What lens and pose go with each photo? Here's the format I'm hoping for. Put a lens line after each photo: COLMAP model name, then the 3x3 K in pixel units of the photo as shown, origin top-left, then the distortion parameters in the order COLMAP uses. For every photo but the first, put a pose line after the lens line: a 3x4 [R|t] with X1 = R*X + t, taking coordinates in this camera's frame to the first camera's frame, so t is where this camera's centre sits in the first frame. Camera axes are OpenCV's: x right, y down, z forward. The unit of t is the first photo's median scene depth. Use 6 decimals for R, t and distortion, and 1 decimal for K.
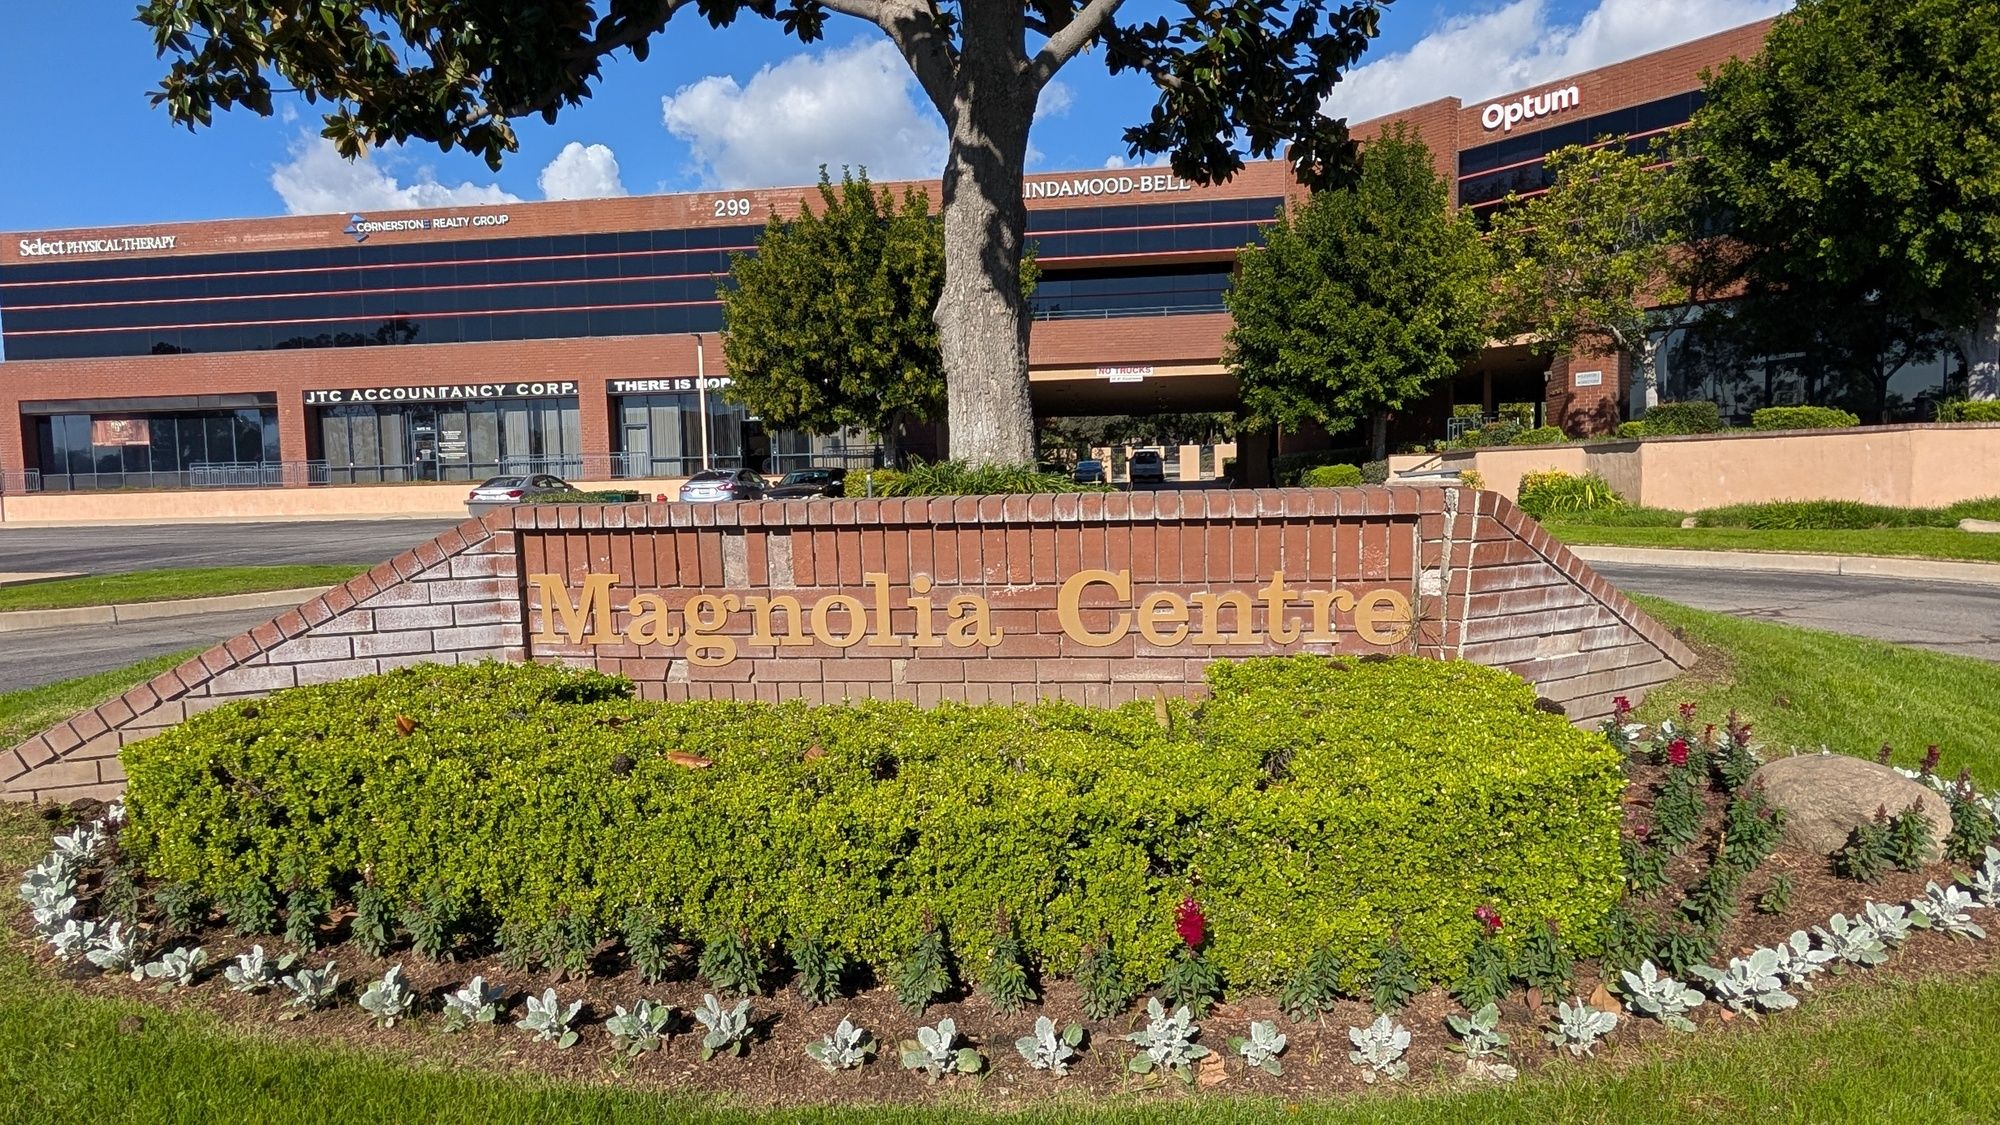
lens RADIAL K [[1165.4, 0, 1017.0], [0, 1165.4, 568.6], [0, 0, 1]] dist [0.002349, -0.001910]
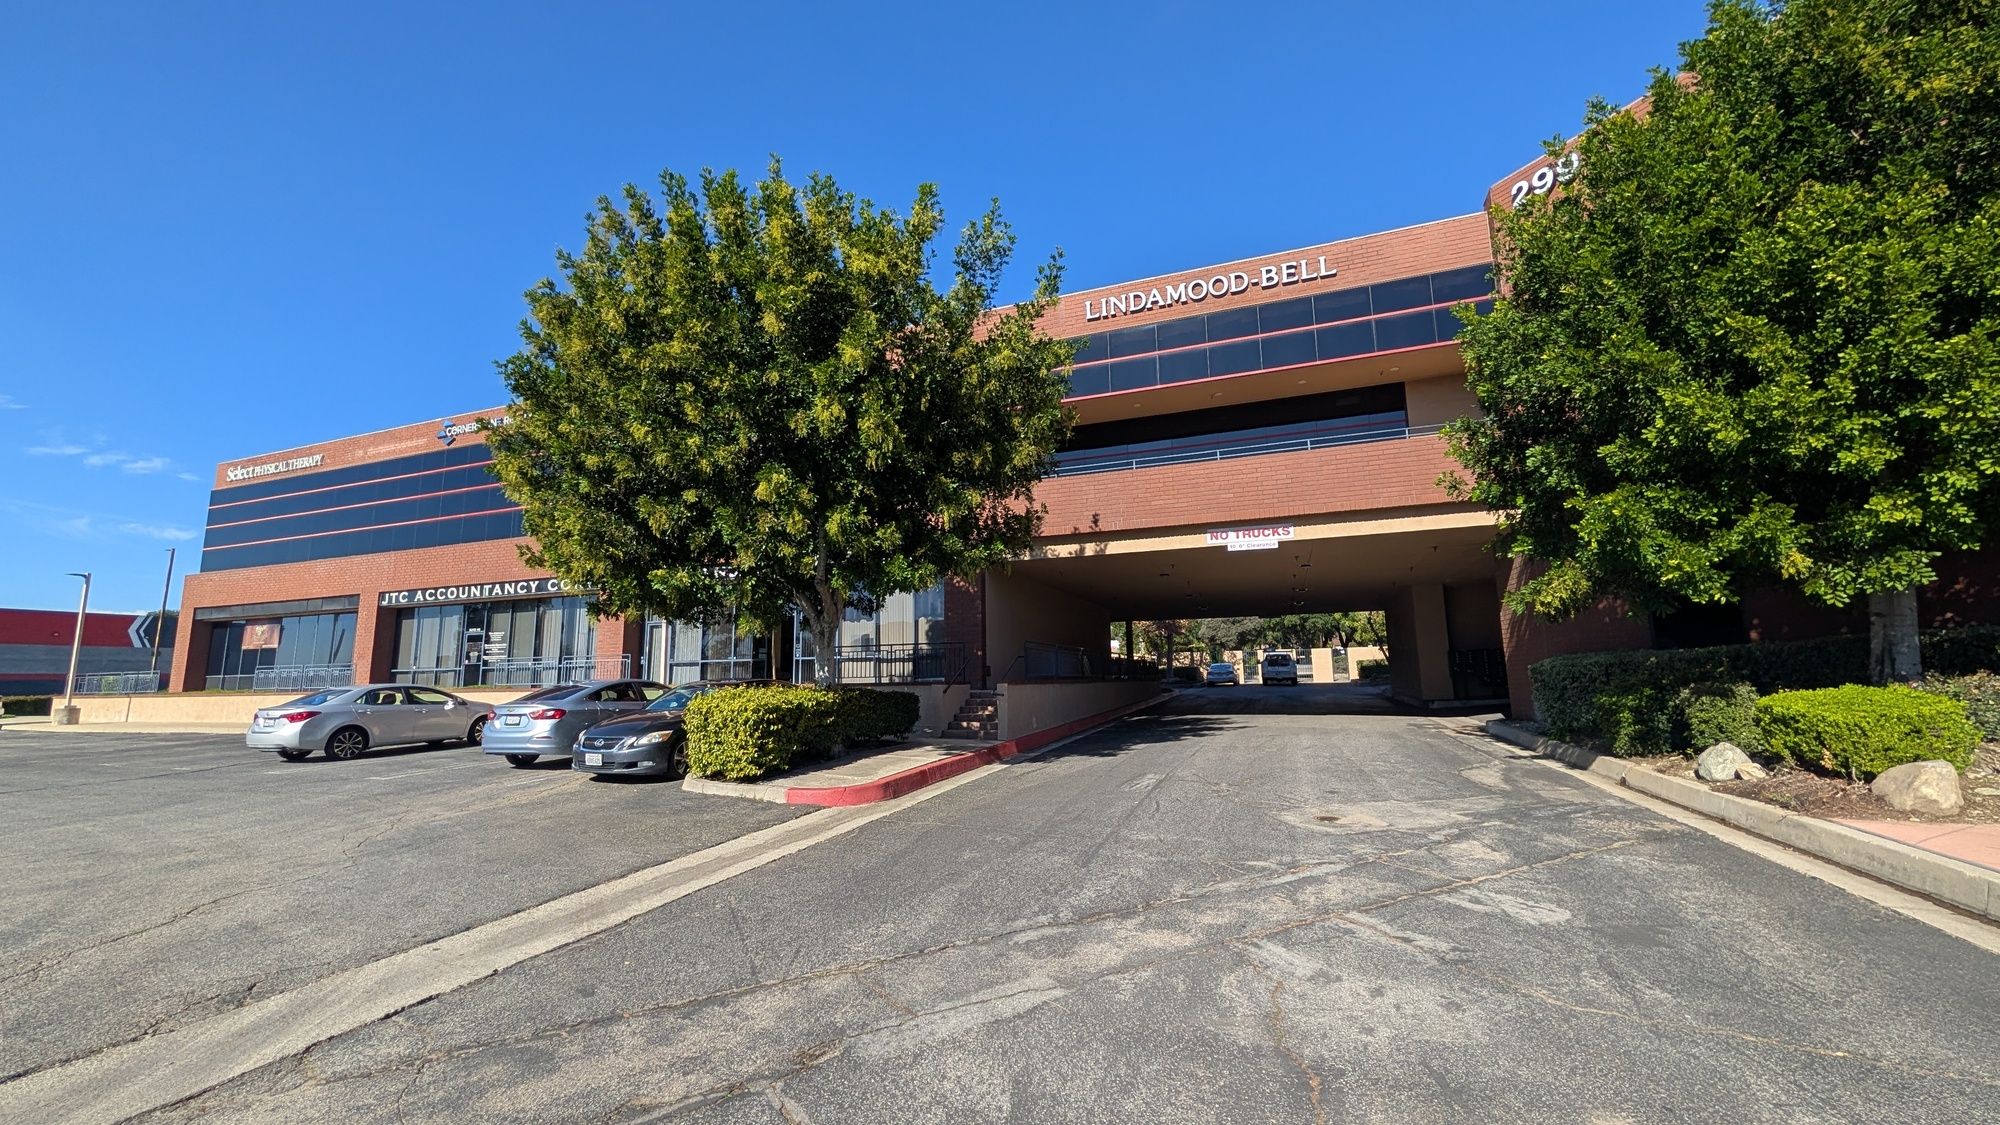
lens RADIAL K [[739.3, 0, 1016.3], [0, 739.3, 571.3], [0, 0, 1]] dist [-0.002649, 0.000068]
pose [[0.975630, -0.025360, -0.217952, 0.067131], [-0.021217, 0.977741, -0.208739, -0.070652], [0.218394, 0.208276, 0.953375, 0.713414]]
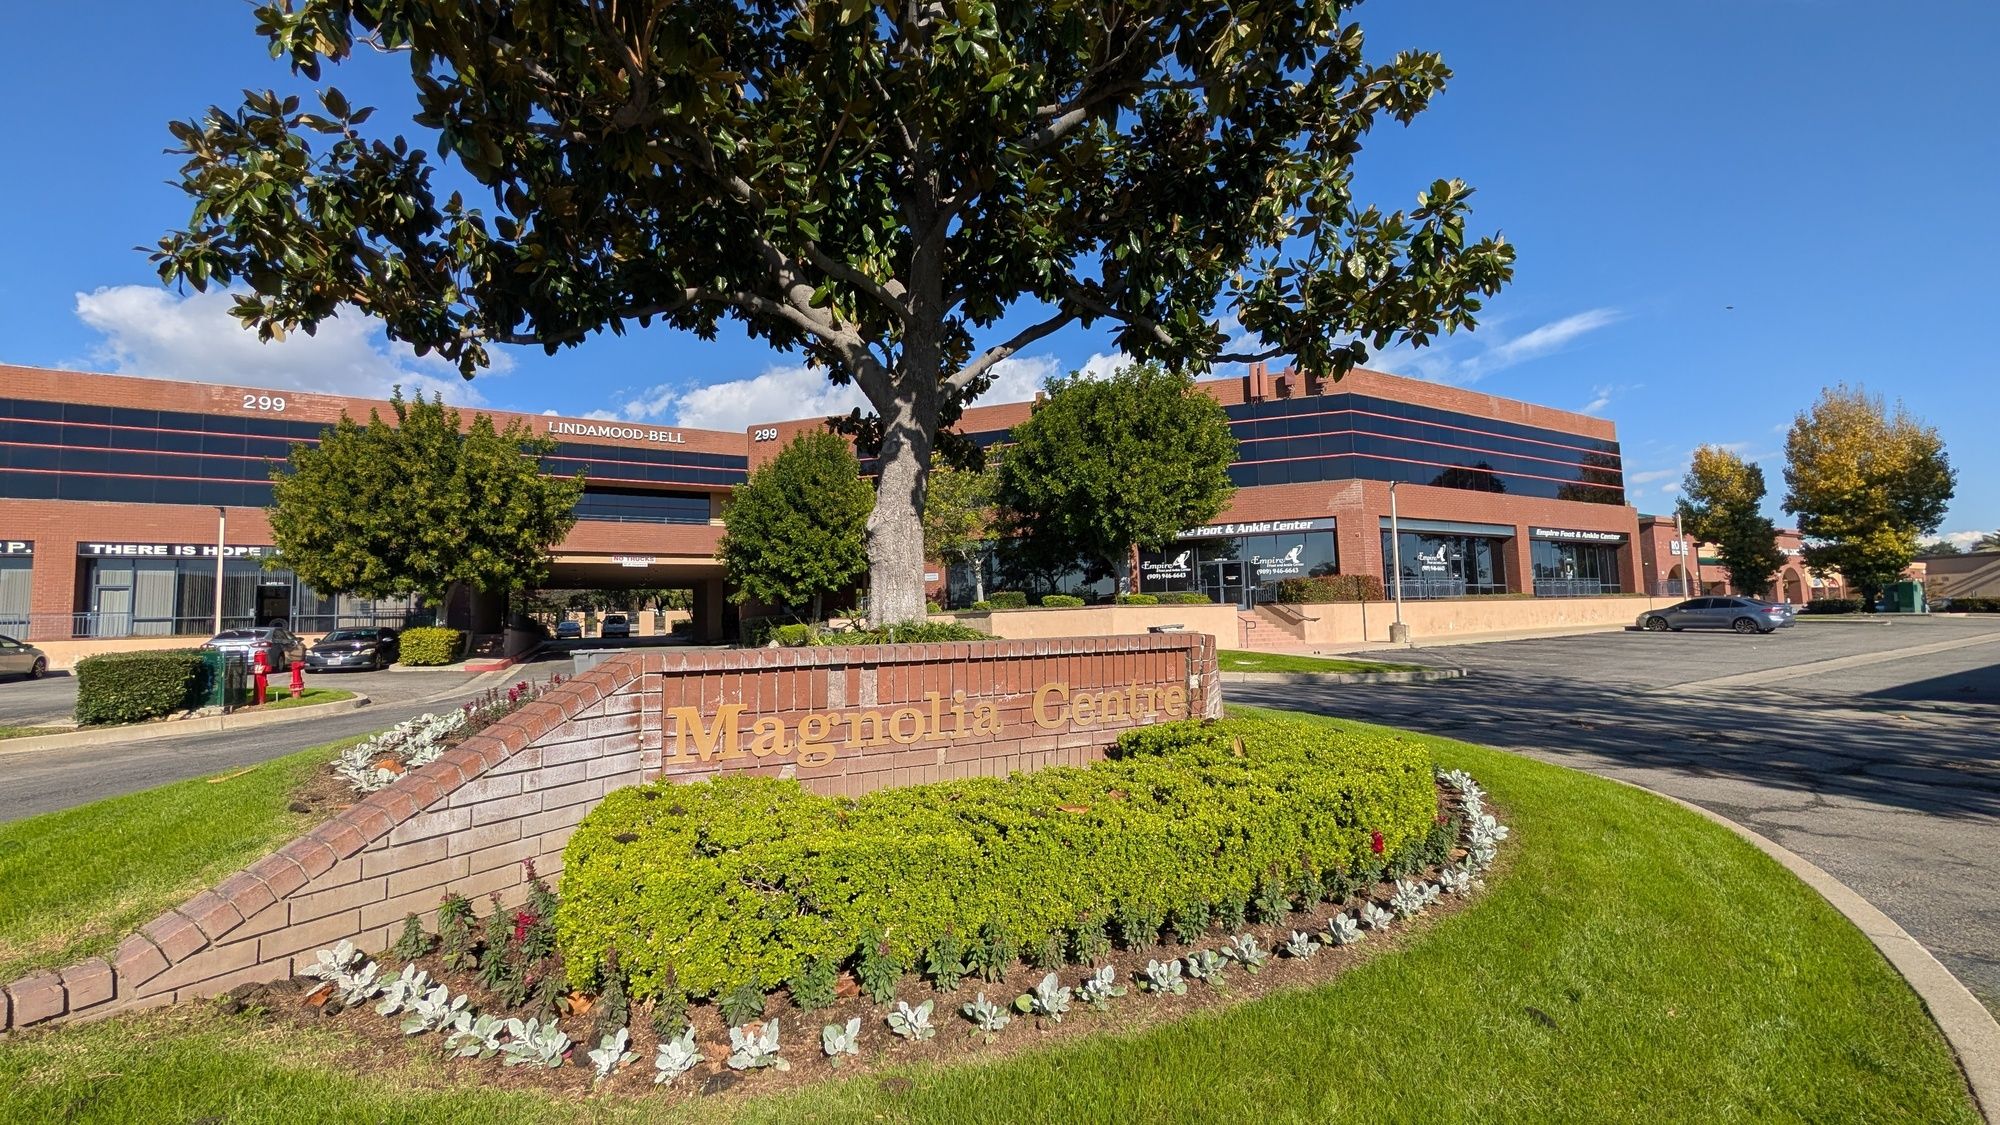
lens RADIAL K [[743.5, 0, 984.8], [0, 743.5, 574.9], [0, 0, 1]] dist [-0.000079, 0.000273]
pose [[0.816252, 0.038423, 0.576416, -0.103590], [0.051624, 0.988942, -0.139026, -0.001426], [-0.575384, 0.143237, 0.805243, 0.023190]]
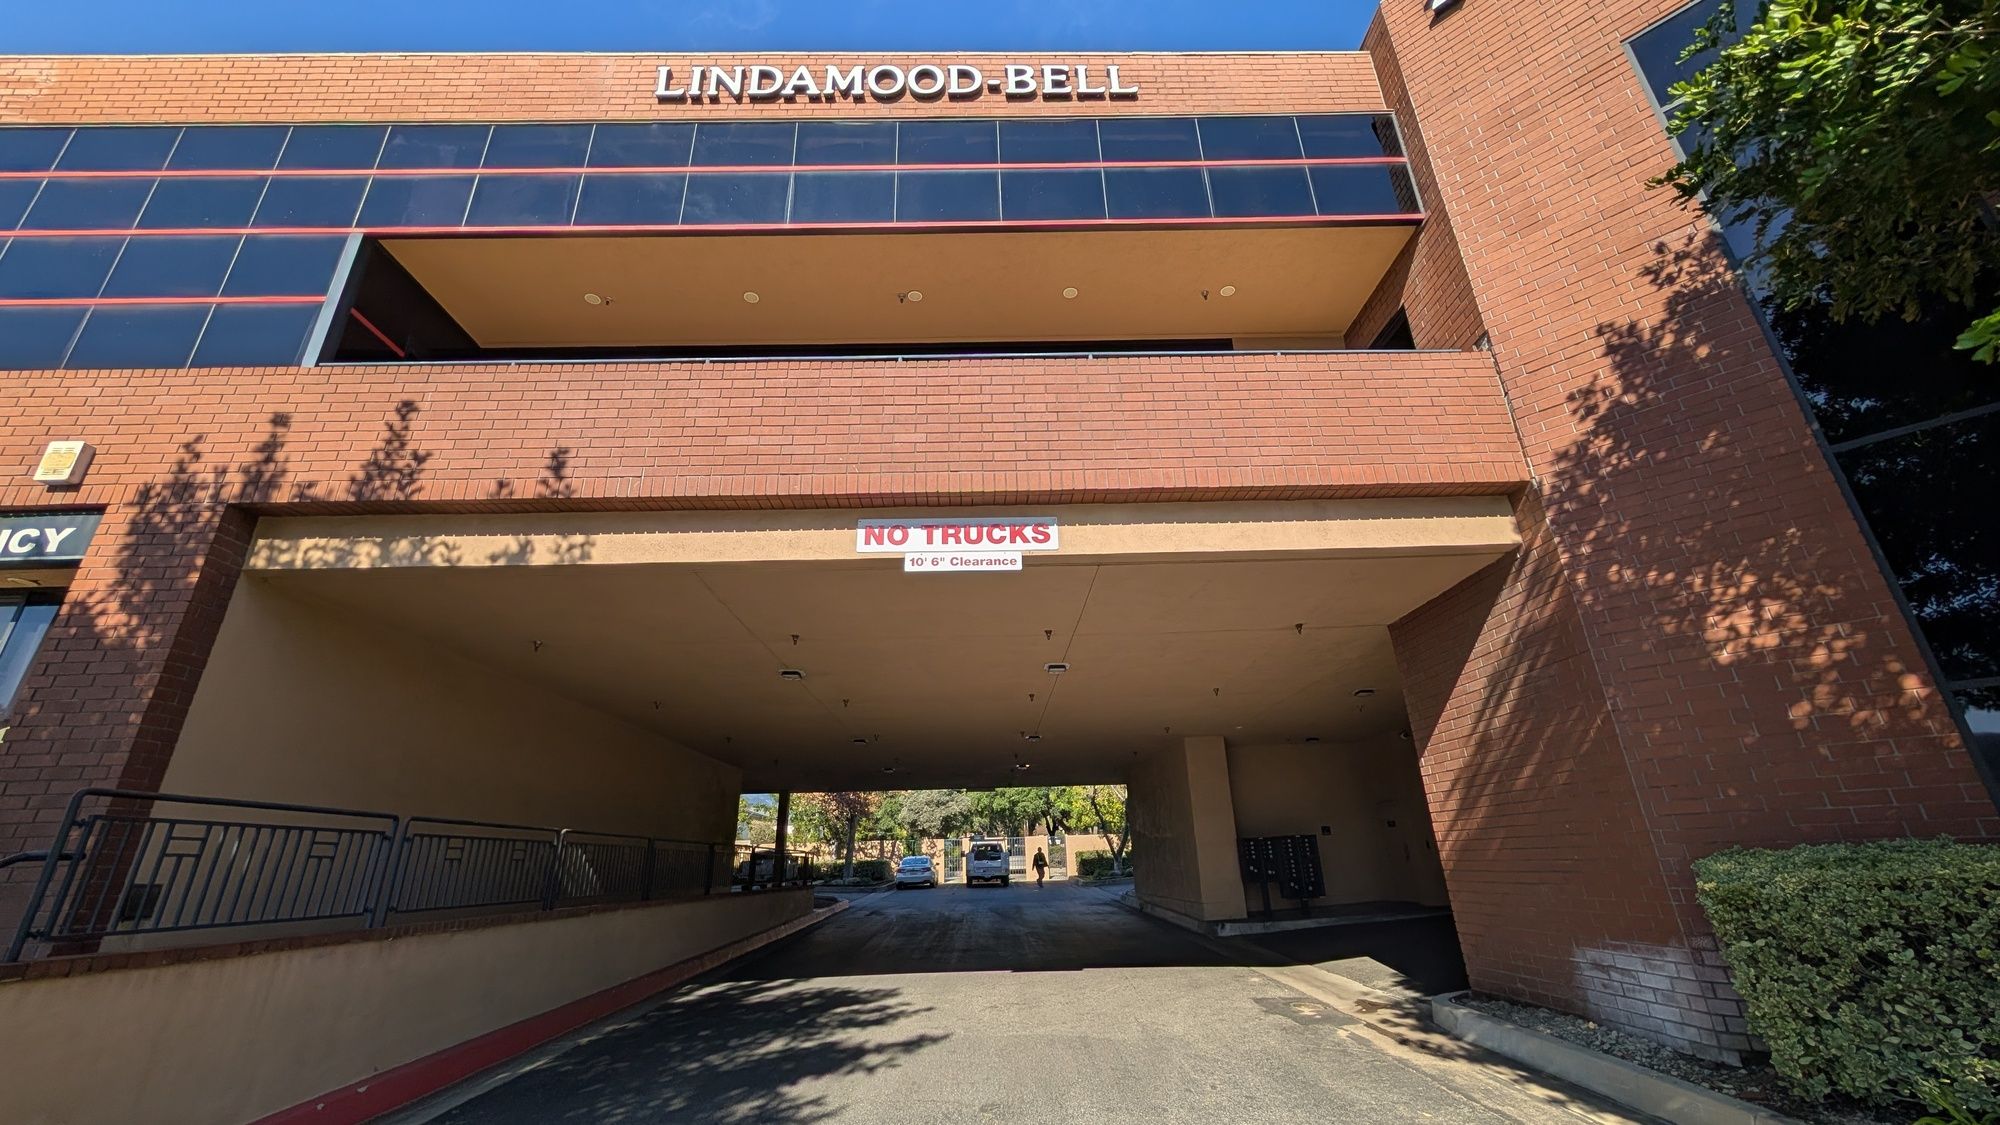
lens RADIAL K [[733.9, 0, 1000.0], [0, 733.9, 562.5], [0, 0, 1]] dist [0.000043, -0.000010]
pose [[0.990164, 0.048436, 0.131258, 0.100651], [0.015689, 0.893806, -0.448178, -0.107860], [-0.139027, 0.445830, 0.884255, 1.070099]]
